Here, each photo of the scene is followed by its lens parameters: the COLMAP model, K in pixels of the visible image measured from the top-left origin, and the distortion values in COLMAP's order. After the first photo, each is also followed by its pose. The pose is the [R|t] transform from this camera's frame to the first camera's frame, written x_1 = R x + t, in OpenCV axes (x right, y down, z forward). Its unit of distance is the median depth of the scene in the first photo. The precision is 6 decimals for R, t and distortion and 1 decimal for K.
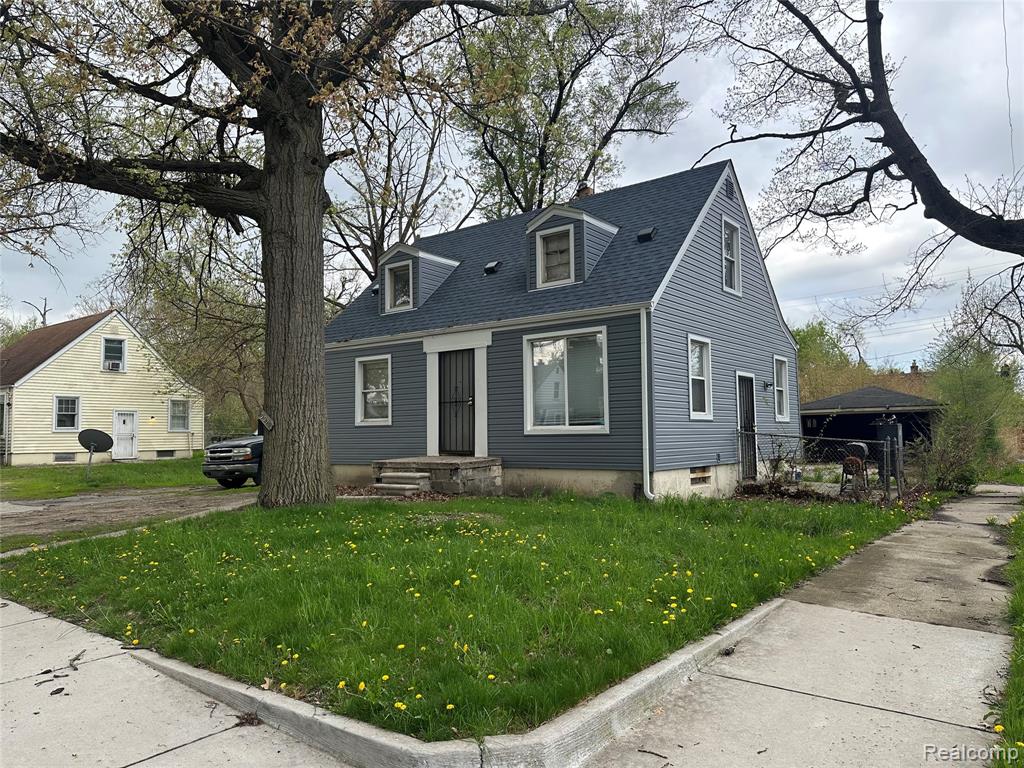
lens RADIAL K [[725.7, 0, 512.0], [0, 725.7, 384.0], [0, 0, 1]] dist [0.006352, 0.001269]
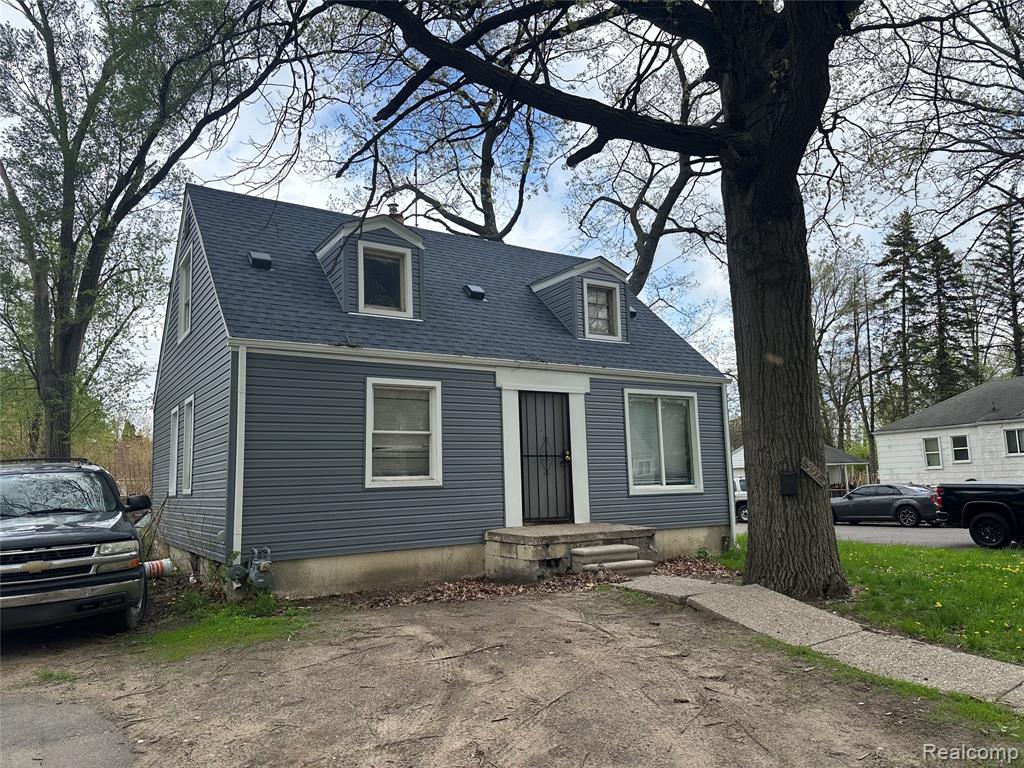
lens RADIAL K [[725.7, 0, 512.0], [0, 725.7, 384.0], [0, 0, 1]] dist [0.006352, 0.001269]
pose [[0.349948, 0.131845, 0.927445, -0.848688], [-0.043800, 0.991266, -0.124391, 0.047500], [-0.935745, 0.002908, 0.352666, 0.759283]]
